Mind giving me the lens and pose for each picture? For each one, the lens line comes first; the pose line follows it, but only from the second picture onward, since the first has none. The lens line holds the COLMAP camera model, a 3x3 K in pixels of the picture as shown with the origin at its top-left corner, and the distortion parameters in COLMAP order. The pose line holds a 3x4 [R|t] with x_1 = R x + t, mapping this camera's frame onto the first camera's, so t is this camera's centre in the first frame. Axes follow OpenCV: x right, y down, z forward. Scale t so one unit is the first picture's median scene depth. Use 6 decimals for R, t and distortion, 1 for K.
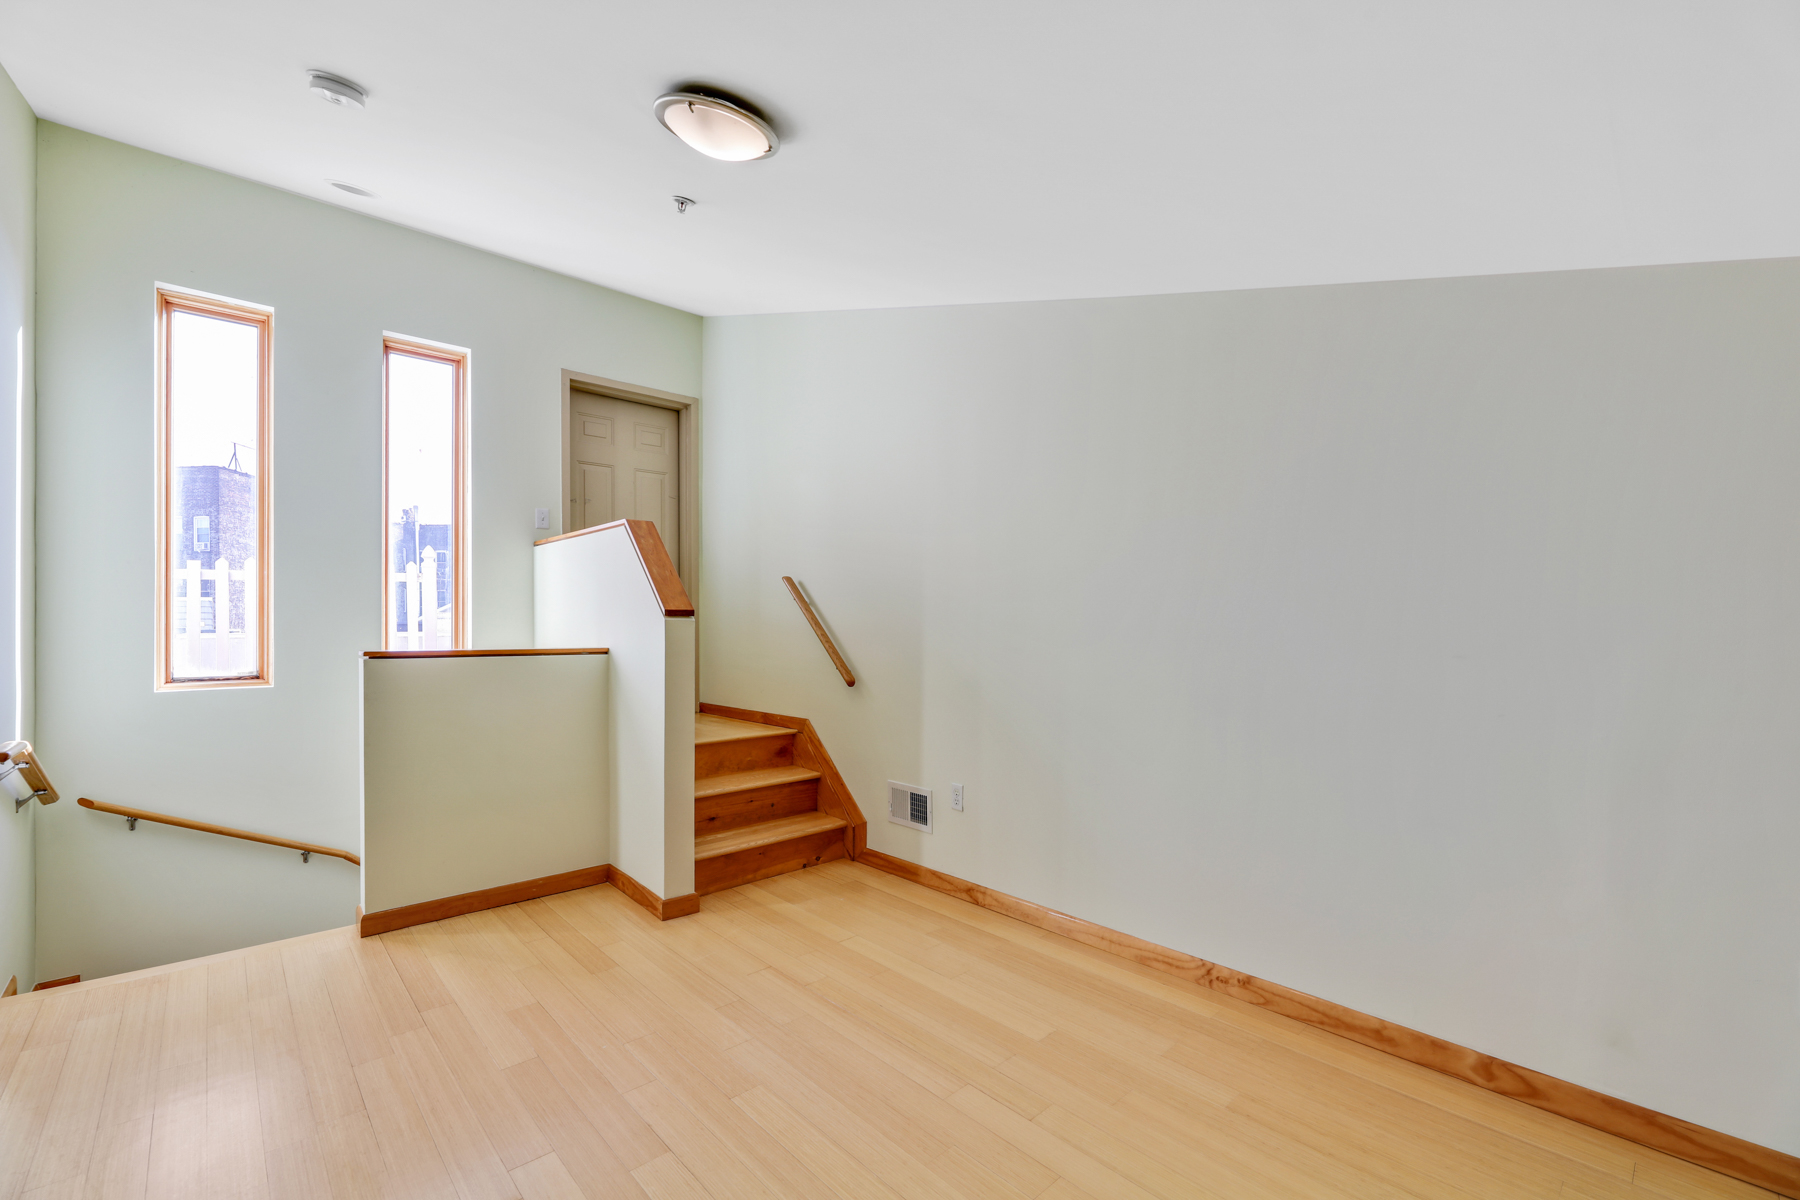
lens RADIAL K [[760.6, 0, 933.9], [0, 760.6, 622.4], [0, 0, 1]] dist [-0.000498, -0.000354]
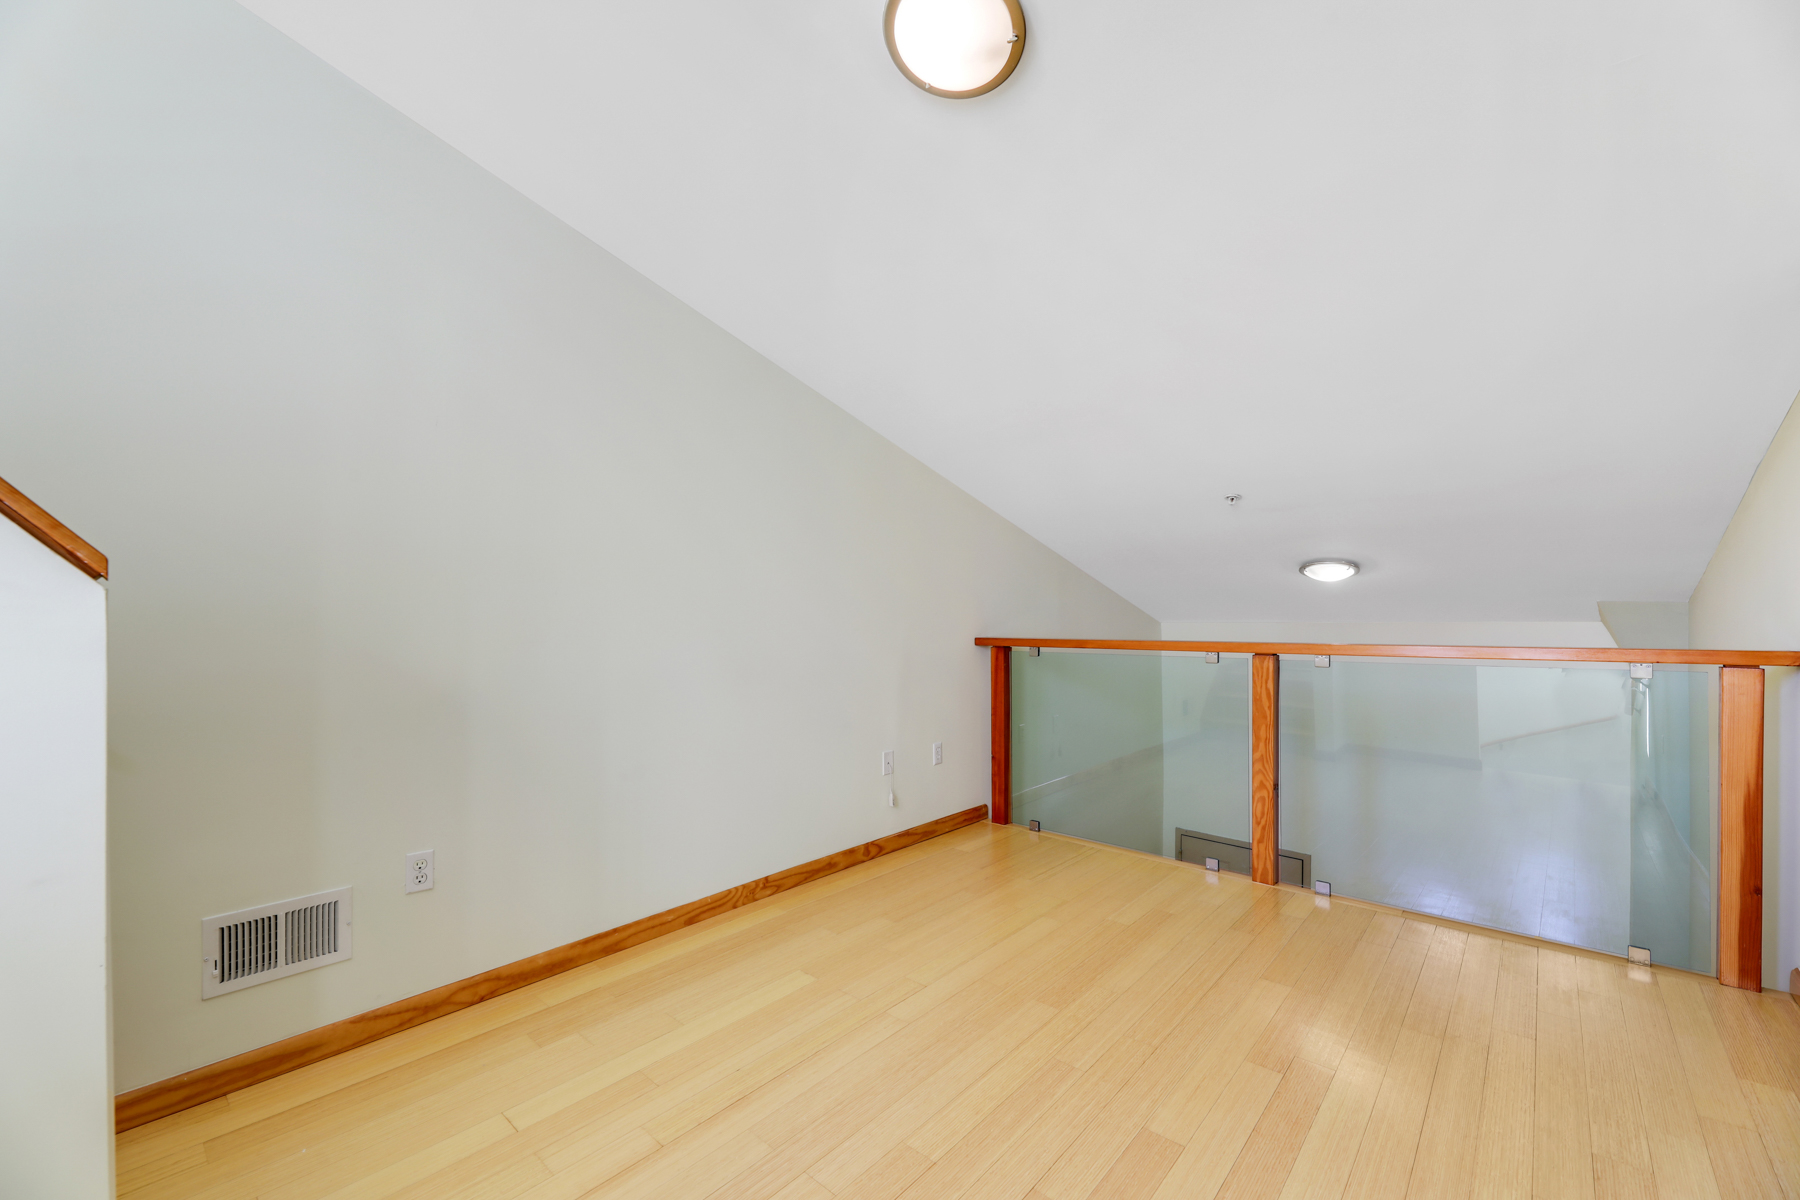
lens RADIAL K [[708.7, 0, 897.0], [0, 708.7, 612.1], [0, 0, 1]] dist [0.000112, -0.000131]
pose [[-0.071869, 0.000931, 0.997414, -0.583411], [-0.008383, 0.999964, -0.001538, 0.001785], [-0.997379, -0.008472, -0.071858, 0.604253]]
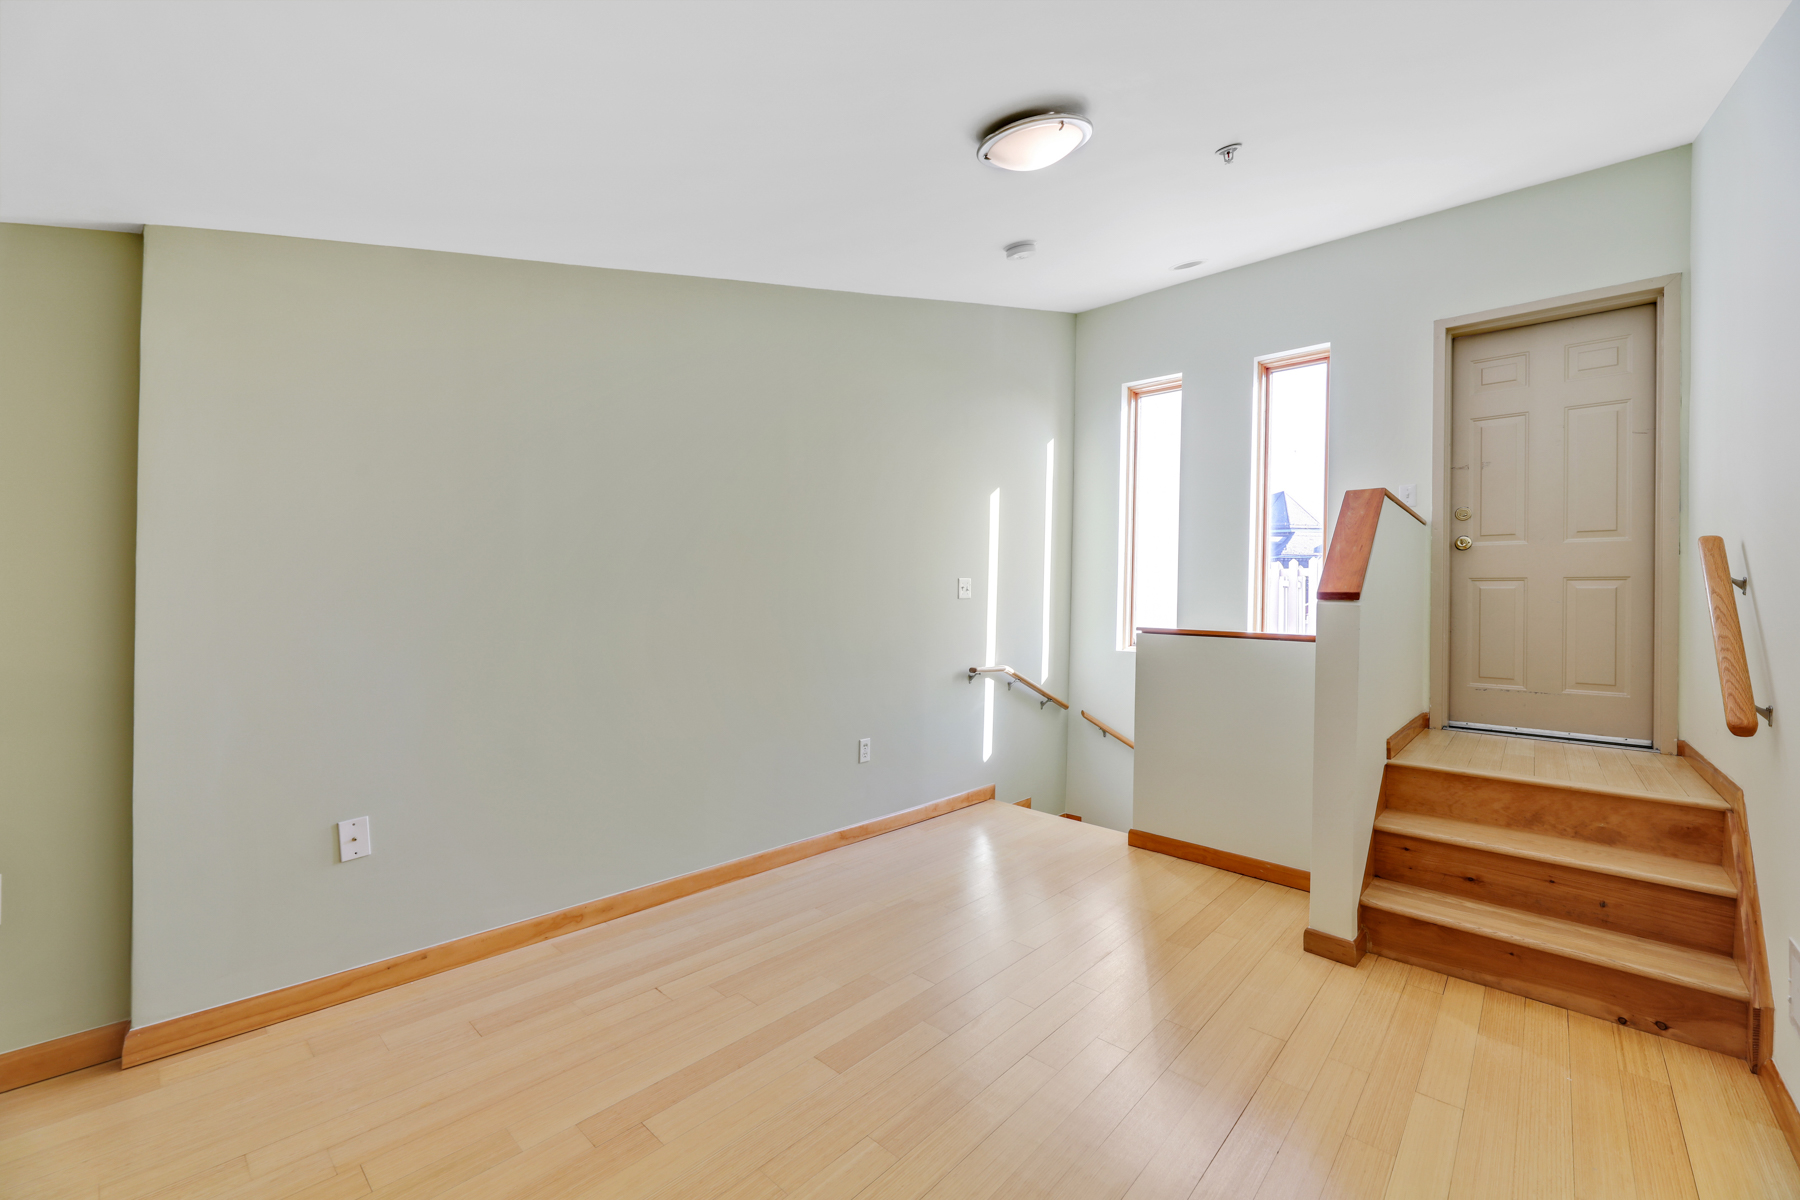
lens RADIAL K [[750.3, 0, 886.5], [0, 750.3, 590.8], [0, 0, 1]] dist [0.016225, -0.000672]
pose [[0.058668, -0.011646, -0.998210, 0.422342], [-0.018674, 0.999744, -0.012761, -0.000196], [0.998103, 0.019389, 0.058435, 0.400174]]
